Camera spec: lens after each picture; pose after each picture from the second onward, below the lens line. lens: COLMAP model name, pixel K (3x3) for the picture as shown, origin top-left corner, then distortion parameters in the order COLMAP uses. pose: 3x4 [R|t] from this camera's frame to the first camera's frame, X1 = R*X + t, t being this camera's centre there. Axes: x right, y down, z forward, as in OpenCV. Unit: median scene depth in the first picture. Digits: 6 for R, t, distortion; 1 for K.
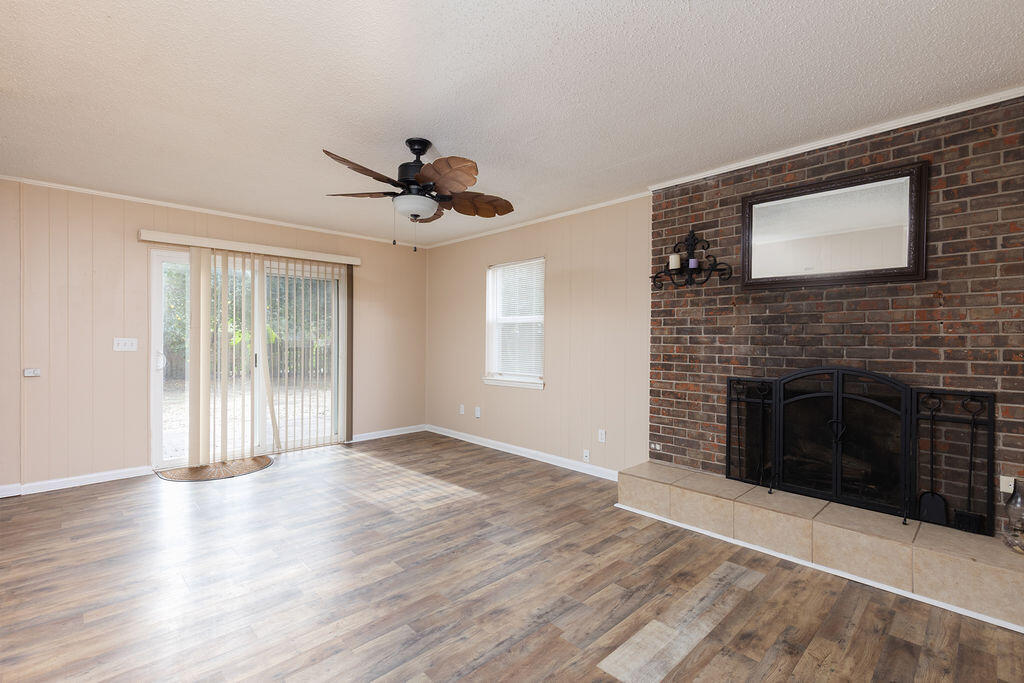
lens RADIAL K [[463.8, 0, 510.0], [0, 463.8, 329.3], [0, 0, 1]] dist [0.008247, -0.000044]
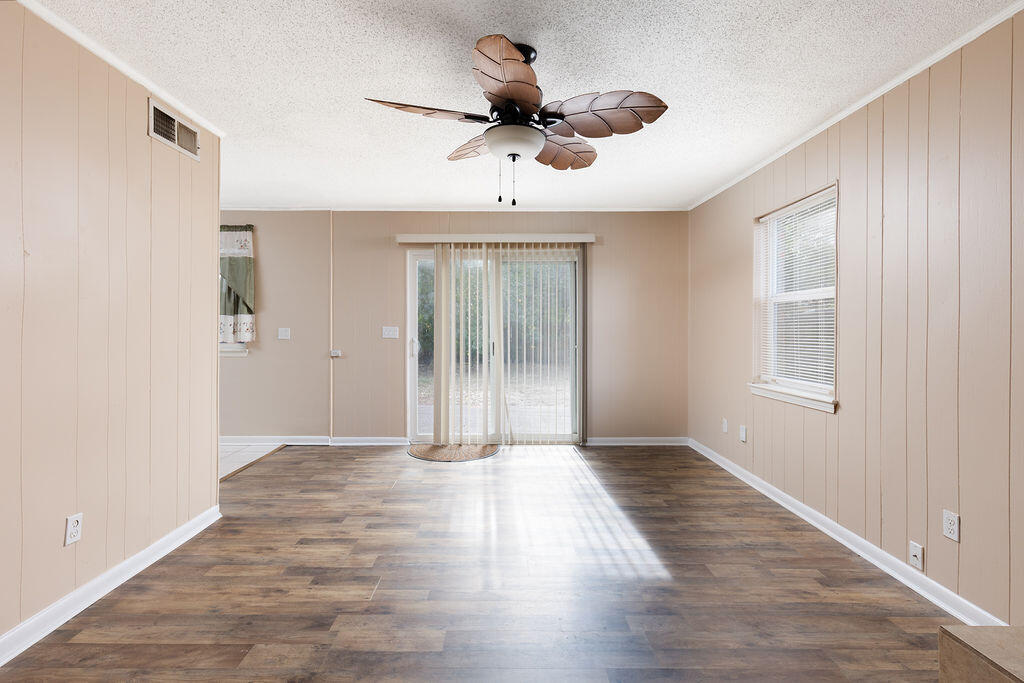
lens RADIAL K [[471.5, 0, 501.1], [0, 471.5, 316.2], [0, 0, 1]] dist [0.008986, -0.000571]
pose [[0.726280, -0.018677, -0.687145, 0.196419], [0.015379, 0.999822, -0.010921, 0.008740], [0.687227, -0.002635, 0.726438, 0.305715]]
